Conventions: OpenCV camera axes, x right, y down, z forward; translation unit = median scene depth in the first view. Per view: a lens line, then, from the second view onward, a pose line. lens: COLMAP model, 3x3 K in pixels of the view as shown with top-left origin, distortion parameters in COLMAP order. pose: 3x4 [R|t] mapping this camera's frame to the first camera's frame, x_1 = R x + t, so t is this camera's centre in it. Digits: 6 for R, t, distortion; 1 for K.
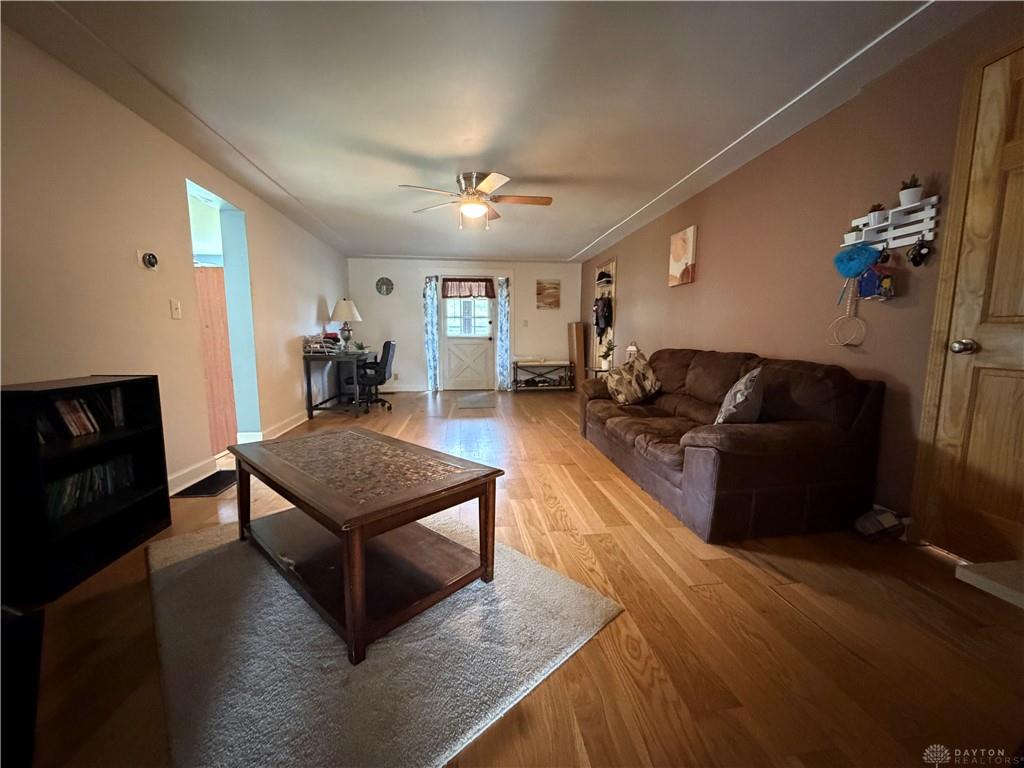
lens RADIAL K [[410.7, 0, 512.0], [0, 410.7, 384.0], [0, 0, 1]] dist [0.001281, 0.000178]
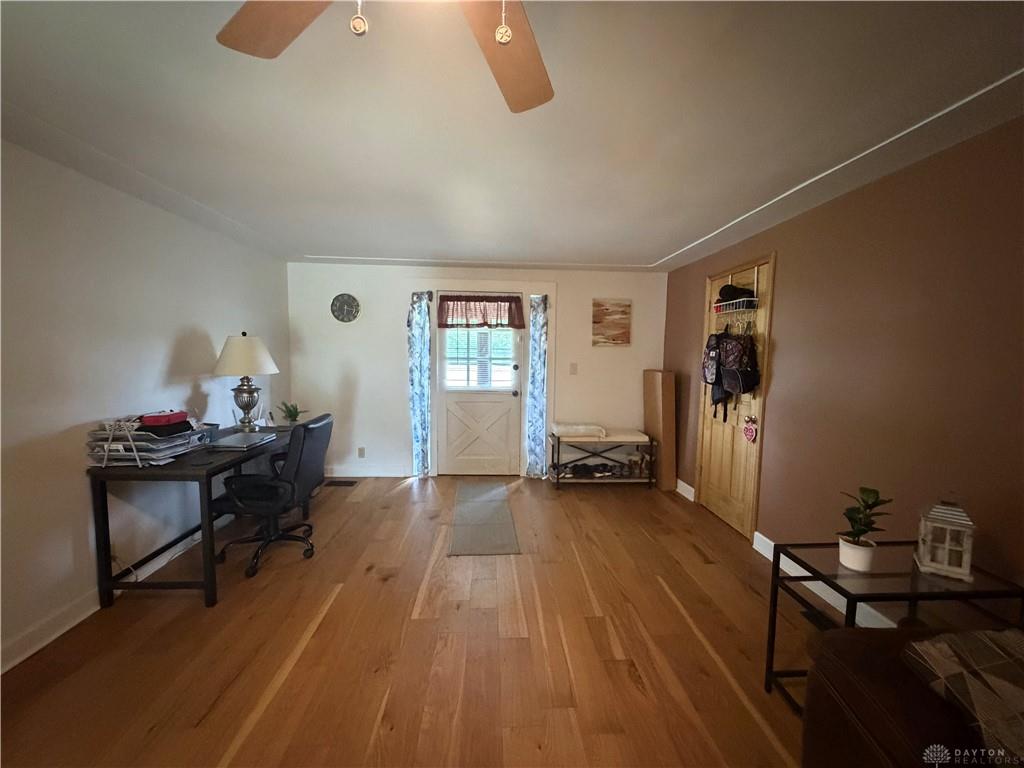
lens RADIAL K [[410.7, 0, 512.0], [0, 410.7, 384.0], [0, 0, 1]] dist [0.001281, 0.000178]
pose [[0.997383, 0.020477, -0.069339, -0.015710], [-0.023158, 0.999006, -0.038083, -0.103341], [0.068490, 0.039589, 0.996866, 0.396346]]
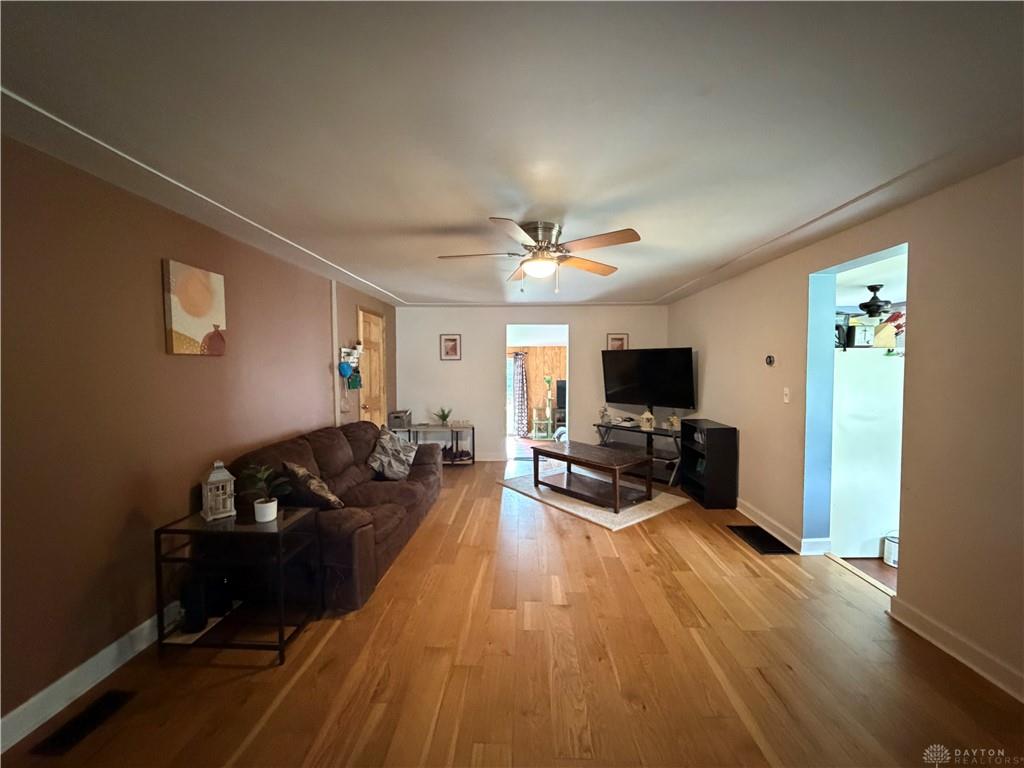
lens RADIAL K [[410.7, 0, 512.0], [0, 410.7, 384.0], [0, 0, 1]] dist [0.001281, 0.000178]
pose [[-0.987513, 0.001330, 0.157530, -0.077963], [0.026789, 0.986818, 0.159600, -0.158695], [-0.155242, 0.161827, -0.974532, 0.854631]]
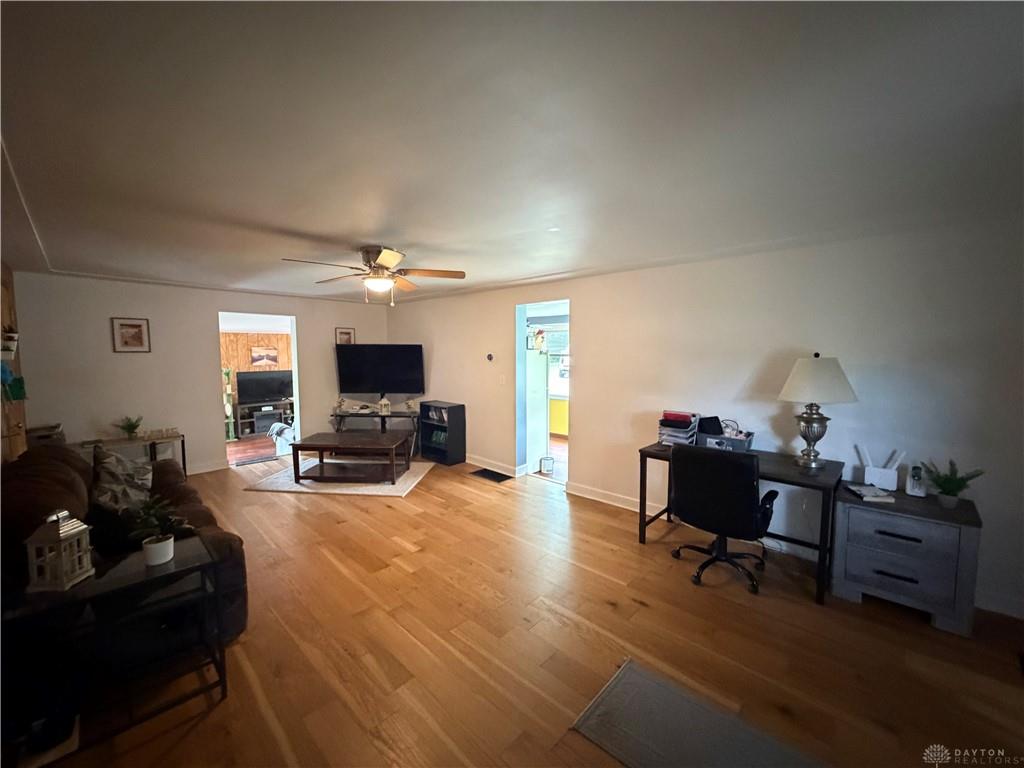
lens RADIAL K [[410.7, 0, 512.0], [0, 410.7, 384.0], [0, 0, 1]] dist [0.001281, 0.000178]
pose [[-0.770174, 0.053955, -0.635548, 0.130291], [-0.075446, 0.981715, 0.174769, -0.183994], [0.633356, 0.182552, -0.752020, 0.911084]]
